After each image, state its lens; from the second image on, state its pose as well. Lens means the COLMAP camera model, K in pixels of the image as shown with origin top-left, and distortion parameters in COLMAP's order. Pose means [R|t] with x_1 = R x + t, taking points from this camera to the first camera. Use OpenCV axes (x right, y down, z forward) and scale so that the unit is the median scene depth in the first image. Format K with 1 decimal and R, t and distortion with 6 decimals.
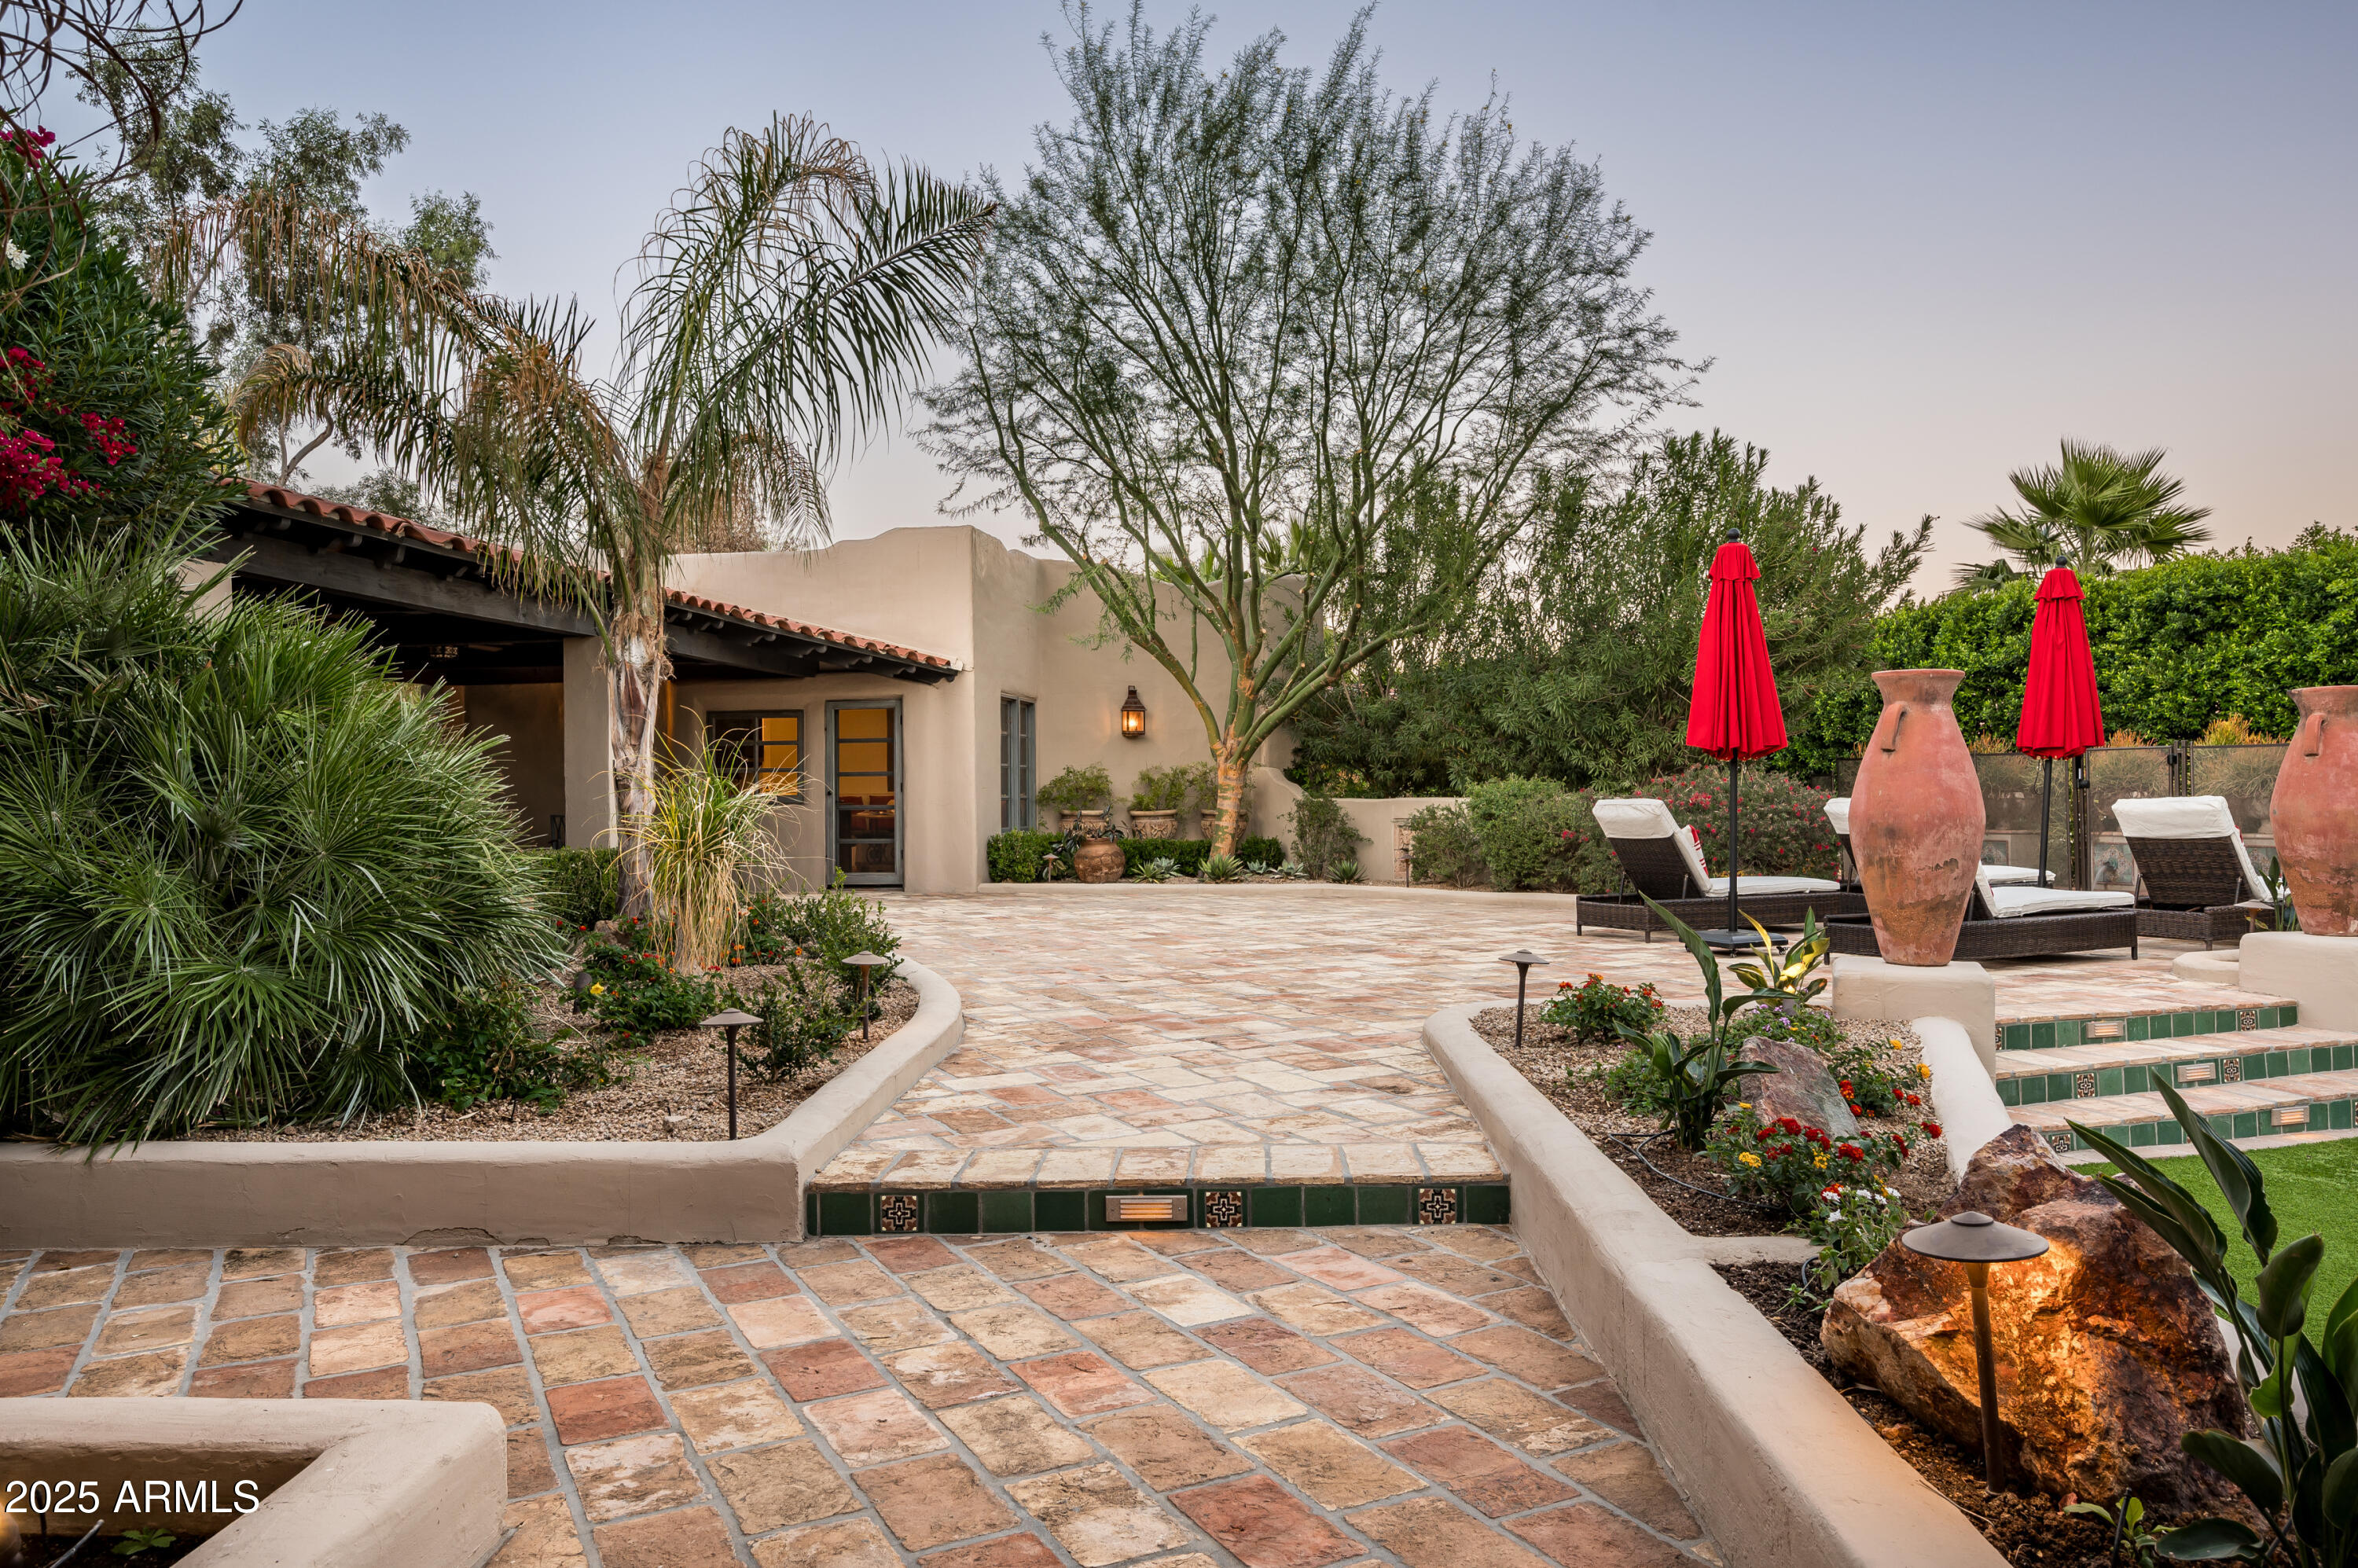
lens RADIAL K [[1567.4, 0, 1195.7], [0, 1567.4, 793.3], [0, 0, 1]] dist [-0.009405, 0.016800]
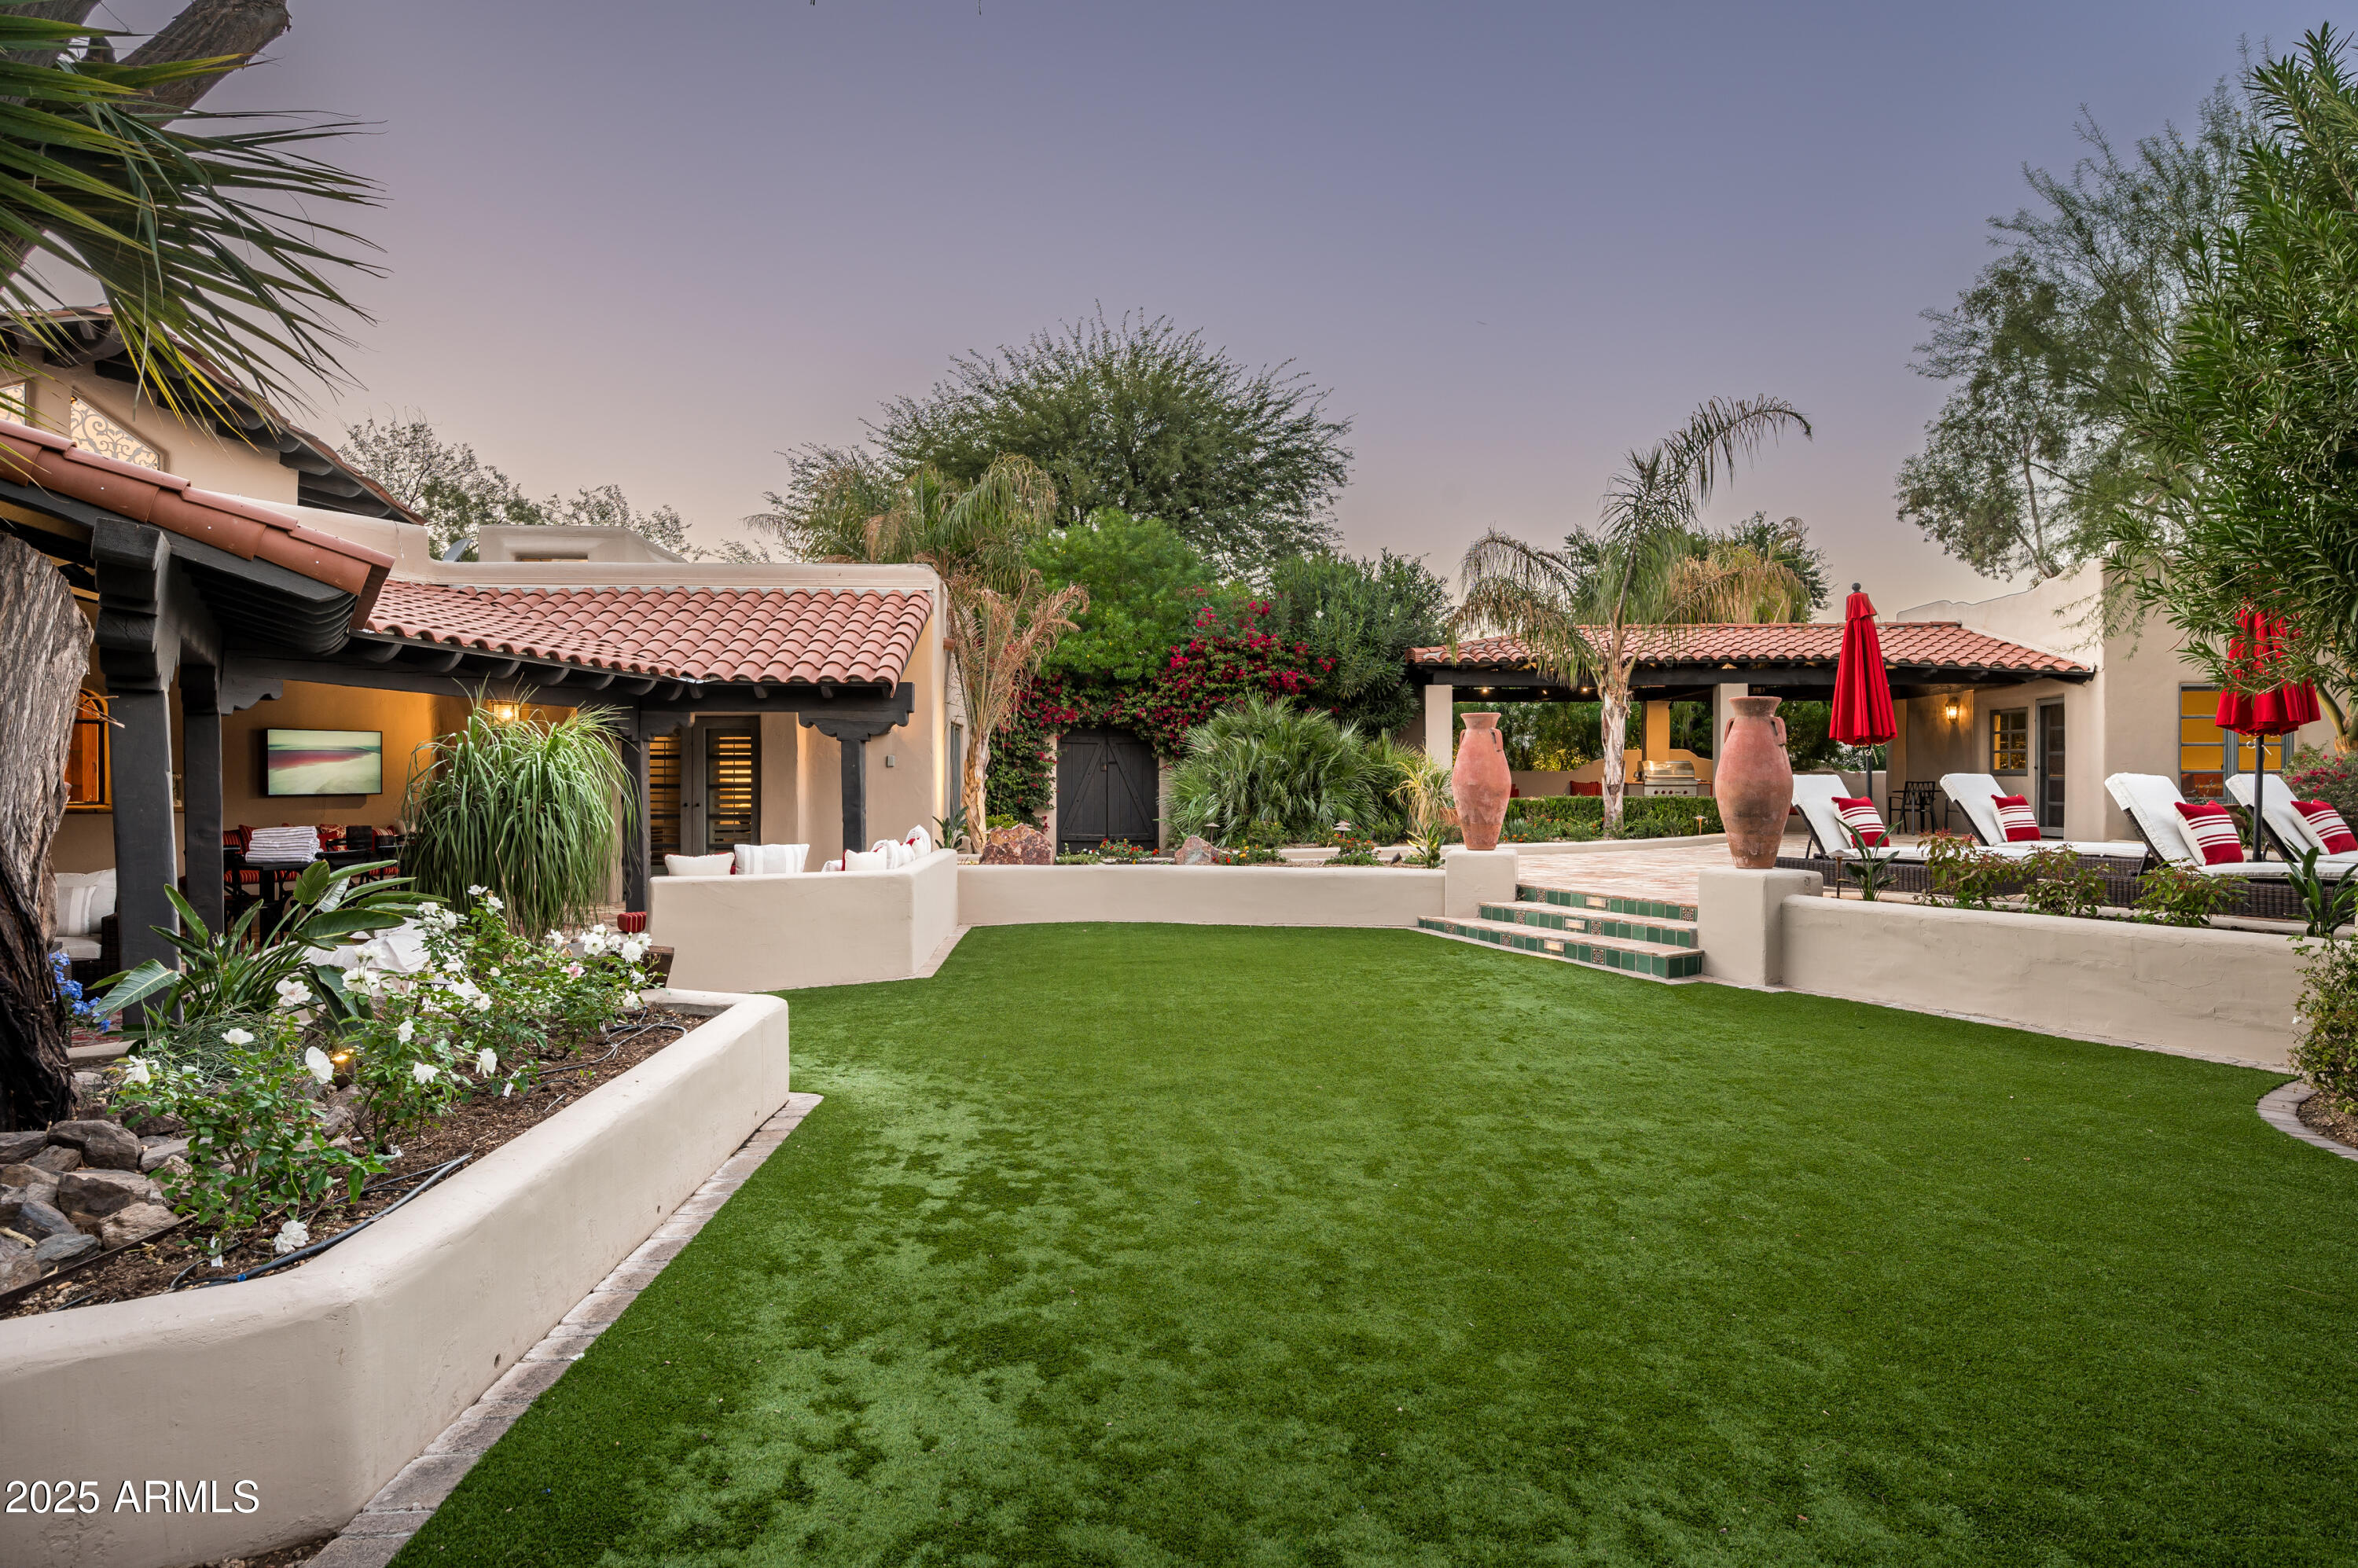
lens RADIAL K [[1353.5, 0, 1196.3], [0, 1353.5, 792.0], [0, 0, 1]] dist [-0.008022, -0.000366]
pose [[0.095795, 0.019143, -0.995217, 0.861491], [0.002231, 0.999808, 0.019446, -0.003333], [0.995399, -0.004083, 0.095734, 0.160207]]
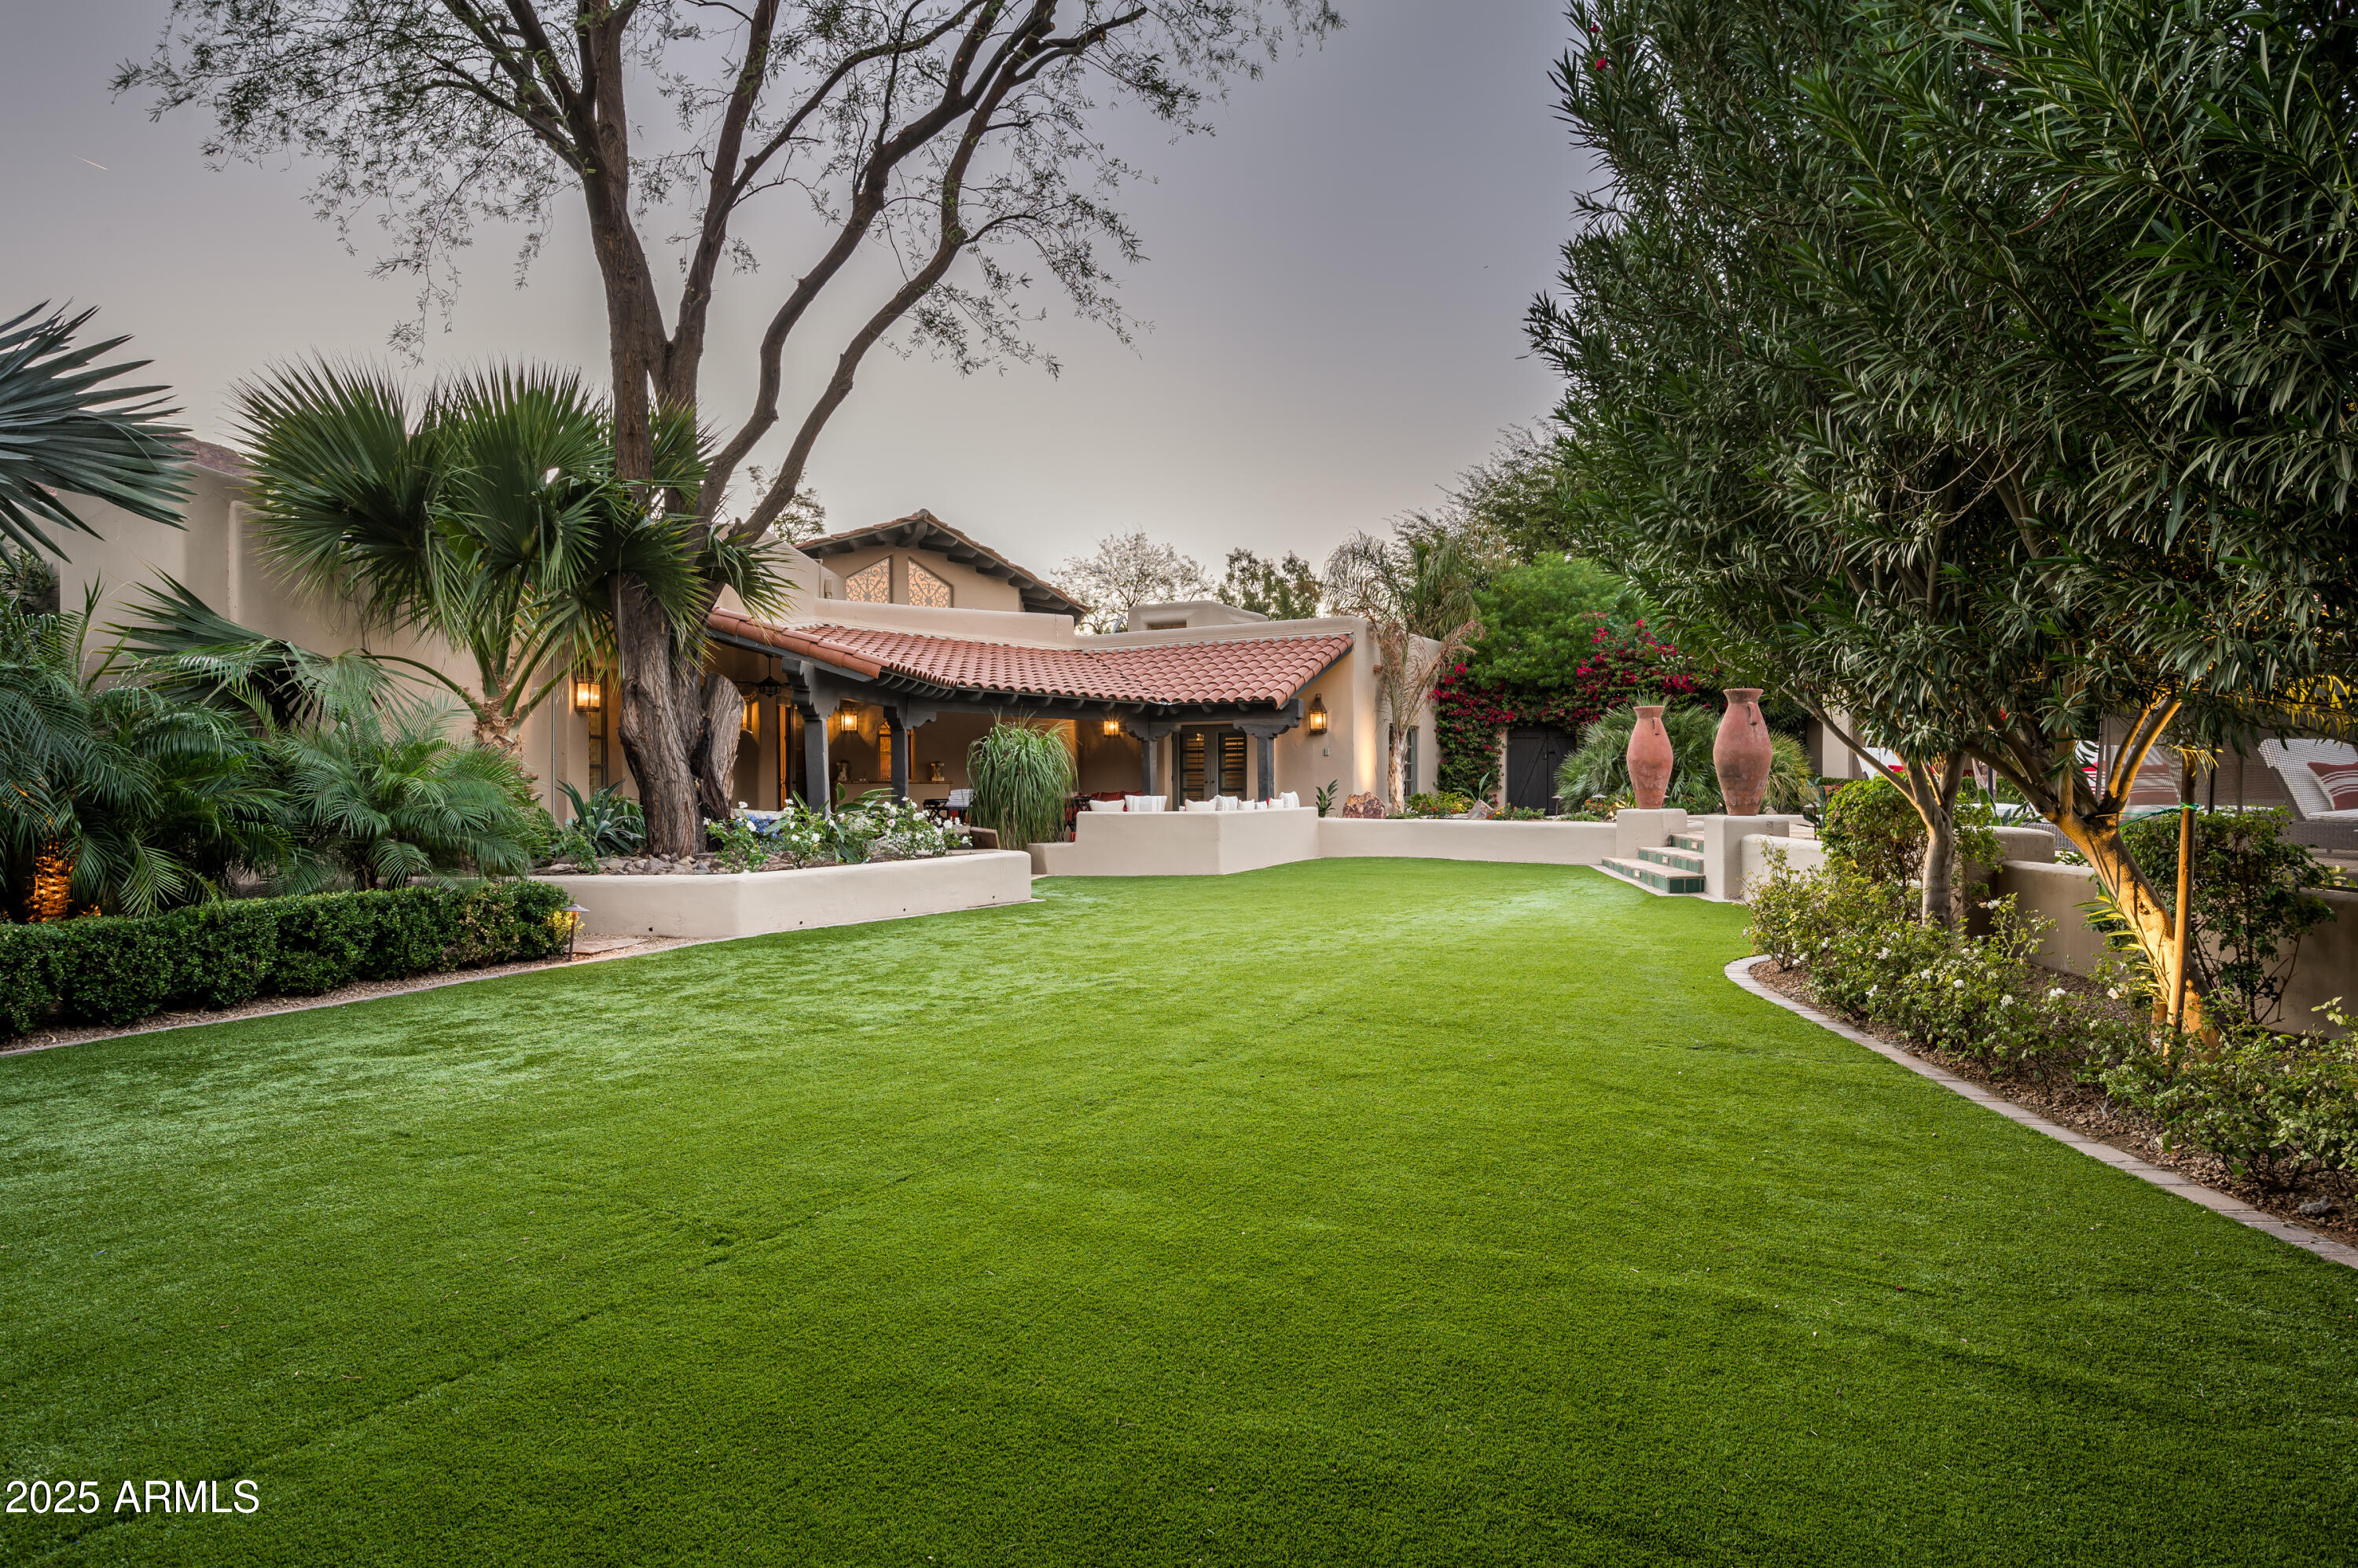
lens RADIAL K [[1244.5, 0, 1226.6], [0, 1244.5, 778.2], [0, 0, 1]] dist [-0.001637, -0.000227]
pose [[-0.438573, 0.009419, -0.898646, 1.081027], [0.011283, 0.999924, 0.004973, 0.011822], [0.898625, -0.007958, -0.438646, 0.488212]]
